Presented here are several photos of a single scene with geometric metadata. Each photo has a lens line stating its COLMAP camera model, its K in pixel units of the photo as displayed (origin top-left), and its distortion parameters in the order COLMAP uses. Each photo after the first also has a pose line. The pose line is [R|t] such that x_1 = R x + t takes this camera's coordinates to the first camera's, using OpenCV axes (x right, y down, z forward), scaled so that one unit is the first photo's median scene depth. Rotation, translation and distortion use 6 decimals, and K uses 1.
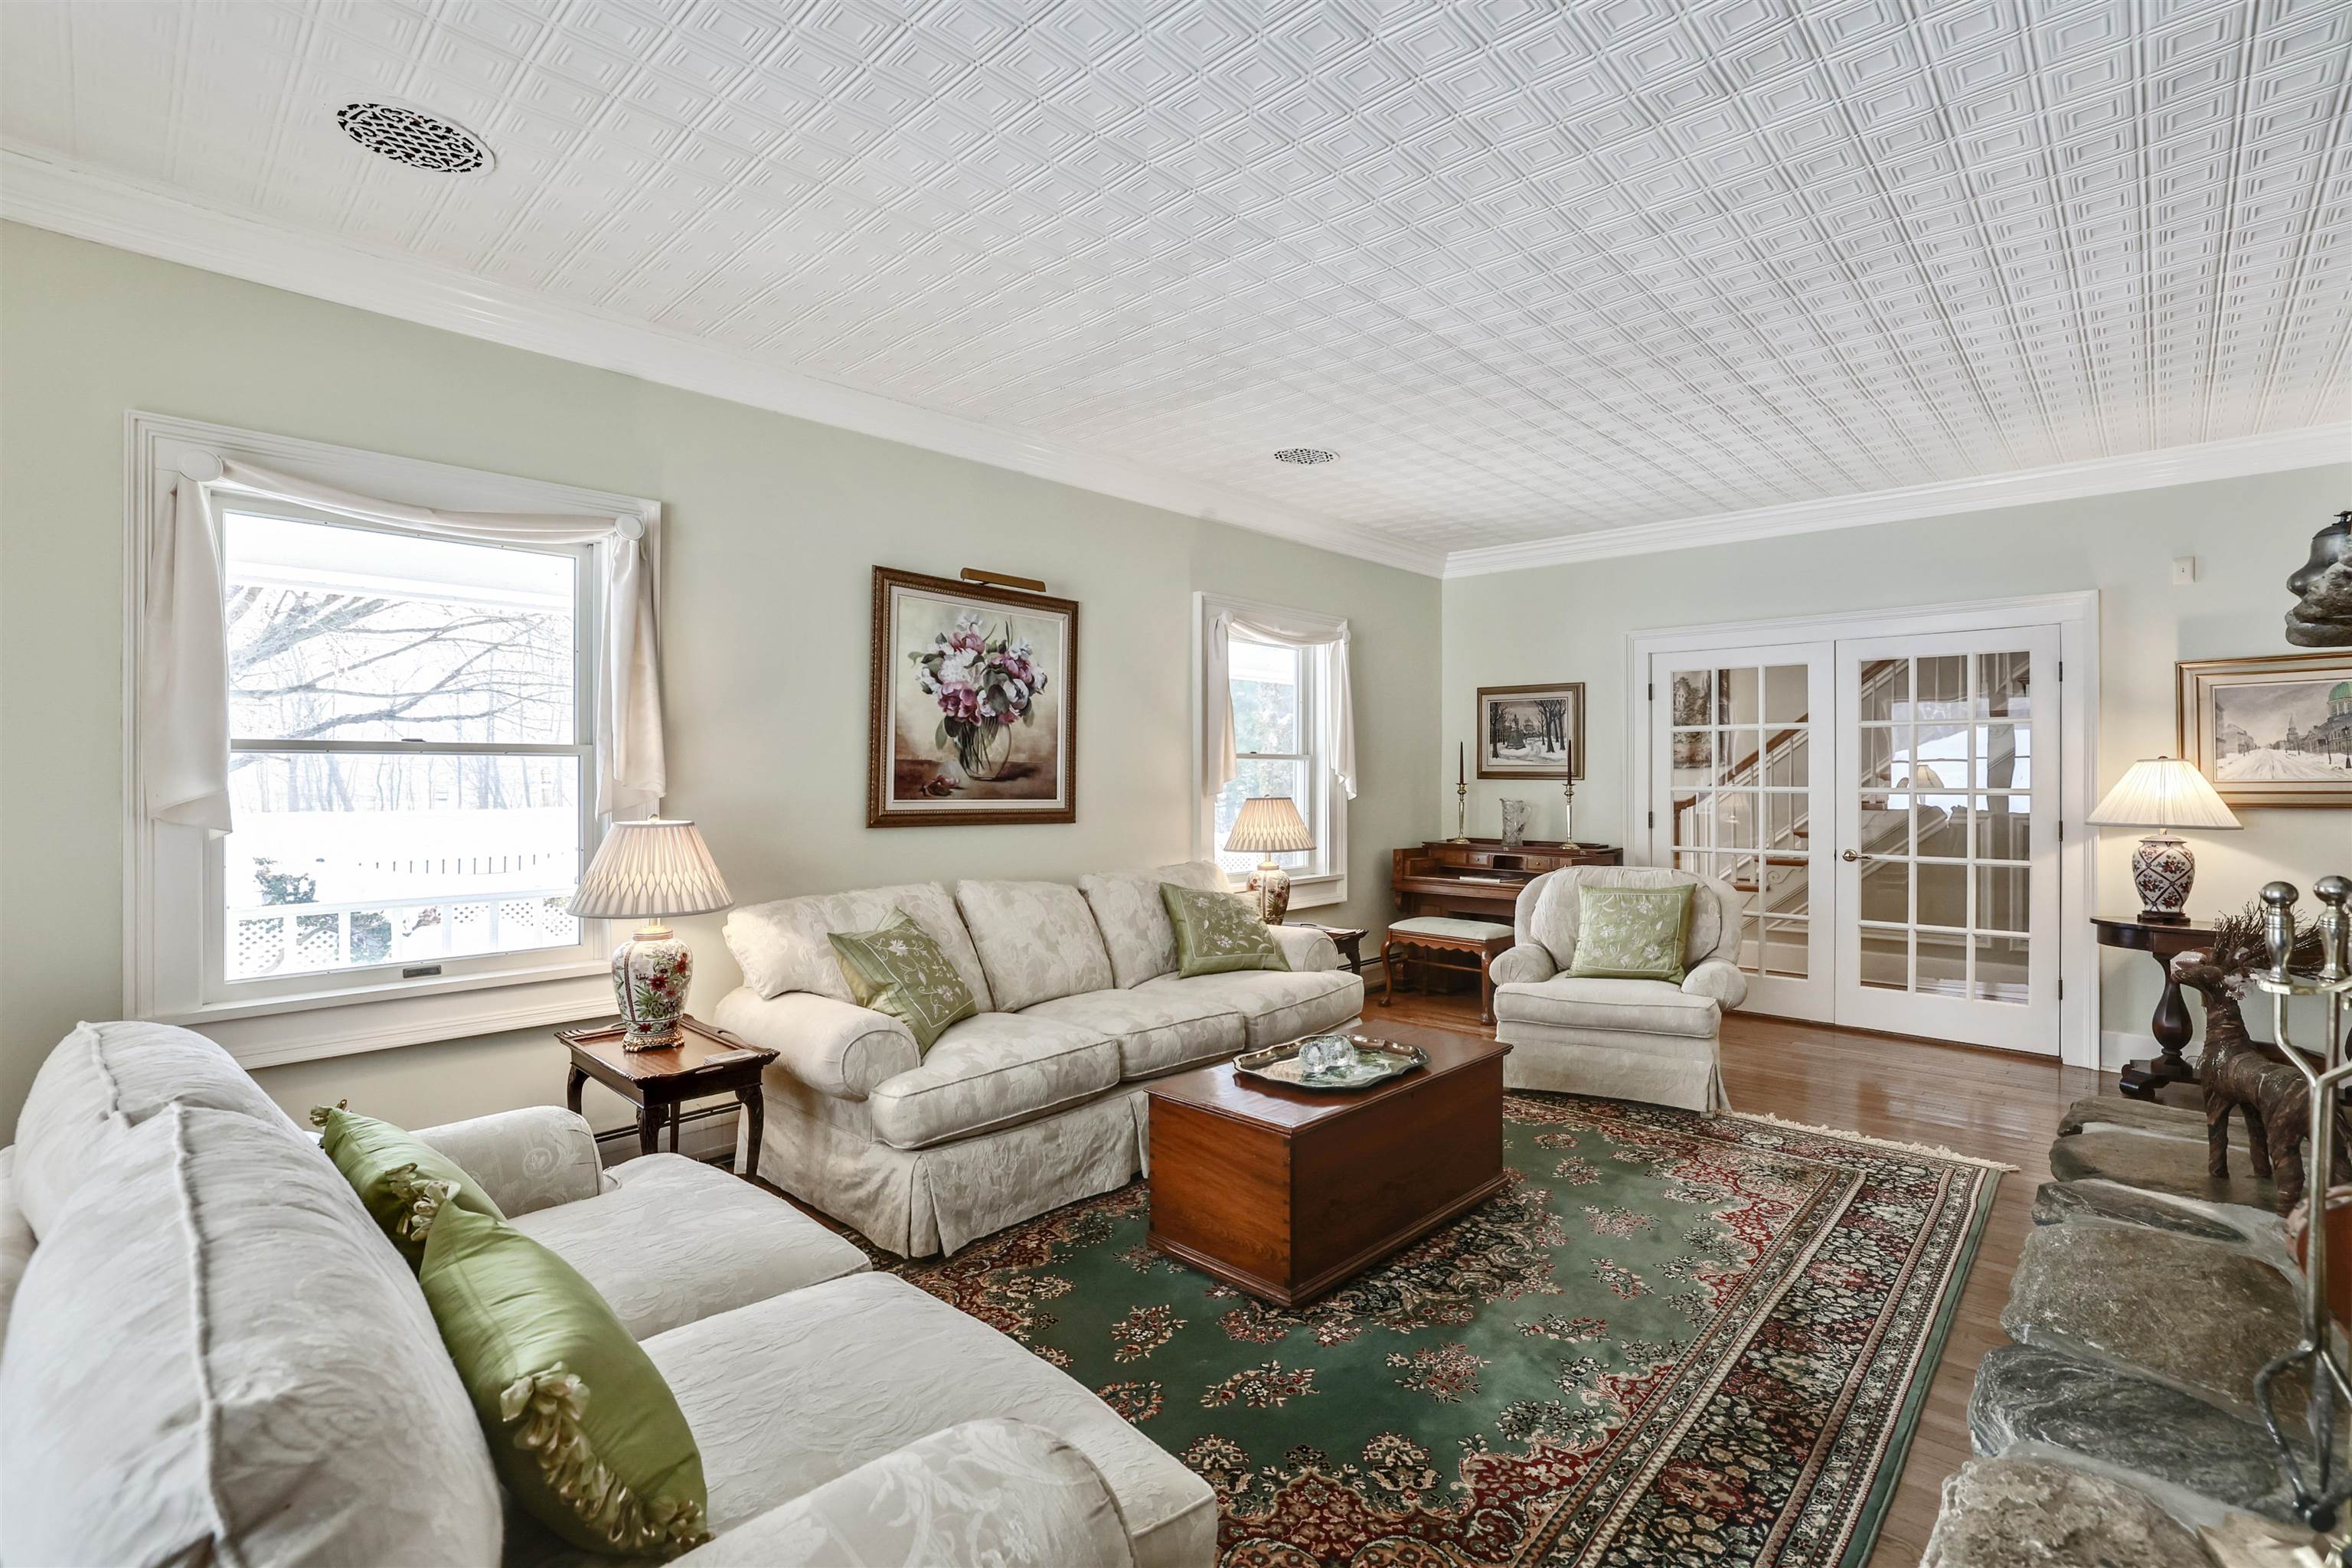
lens RADIAL K [[1040.5, 0, 1176.0], [0, 1040.5, 784.0], [0, 0, 1]] dist [-0.027578, 0.000353]
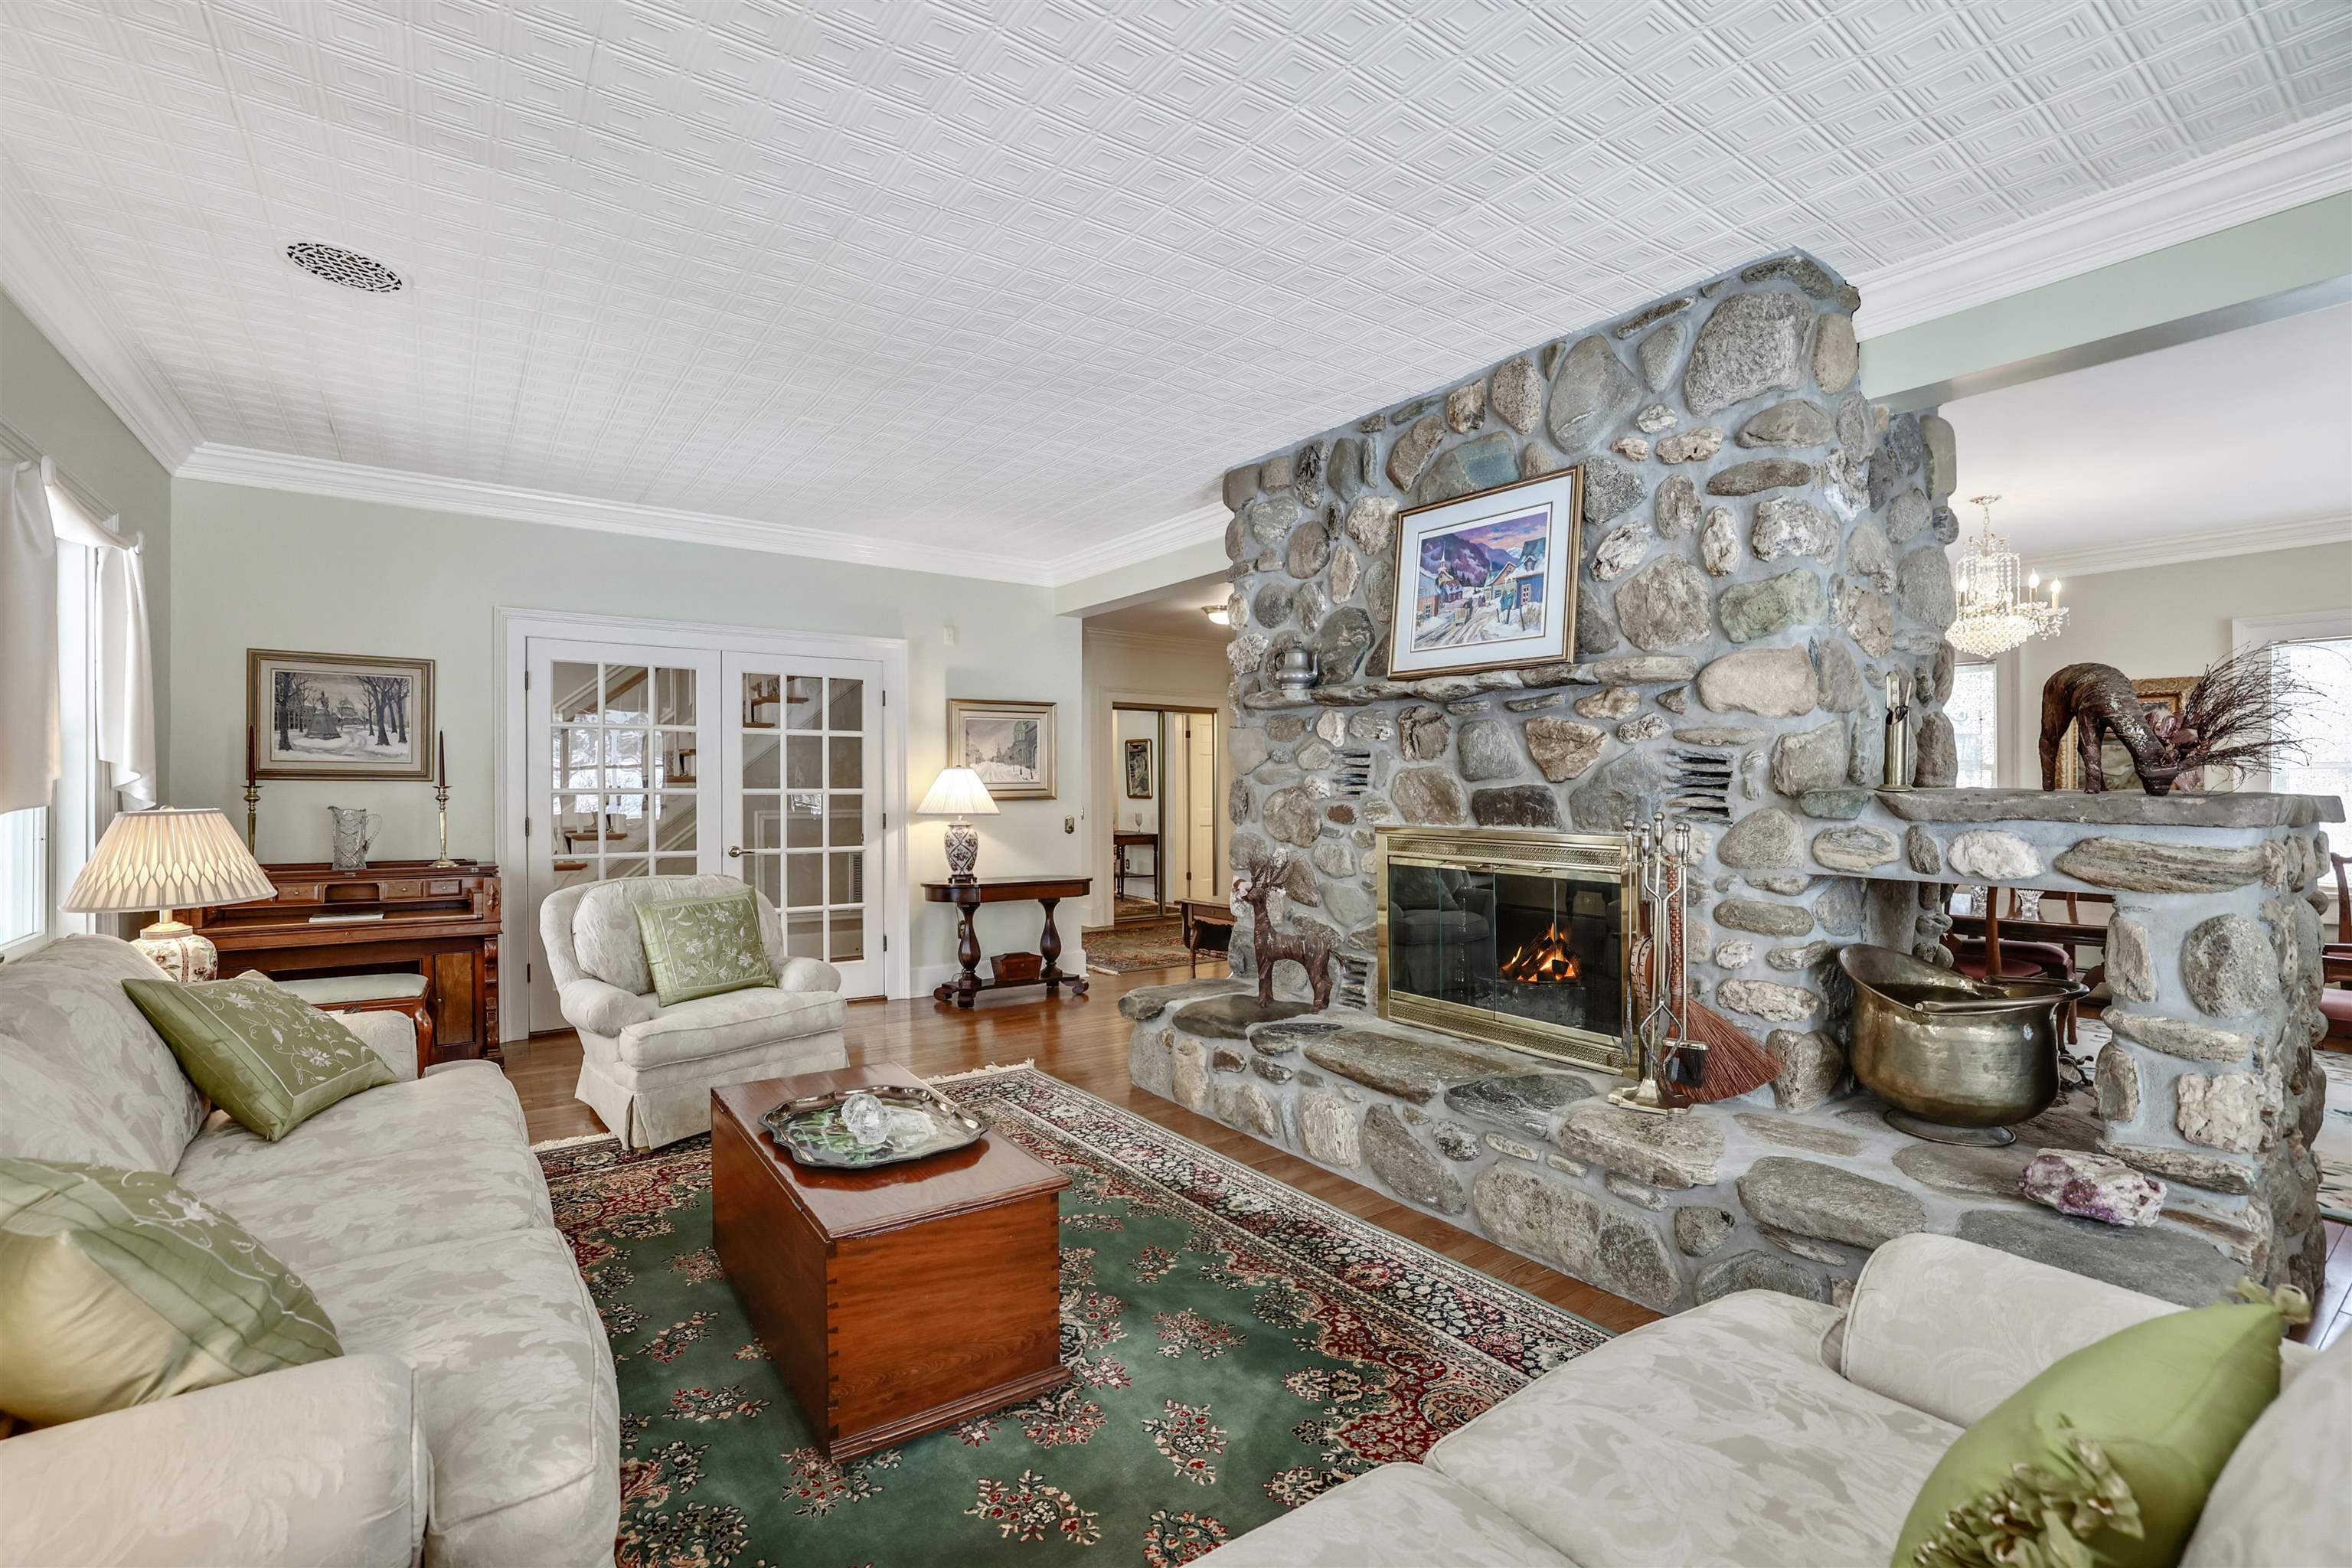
lens RADIAL K [[1064.0, 0, 1180.4], [0, 1064.0, 755.8], [0, 0, 1]] dist [-0.021329, 0.000021]
pose [[0.200408, 0.024548, 0.979405, -0.384306], [0.004405, 0.999653, -0.025957, -0.000093], [-0.979703, 0.009517, 0.200231, 0.363245]]
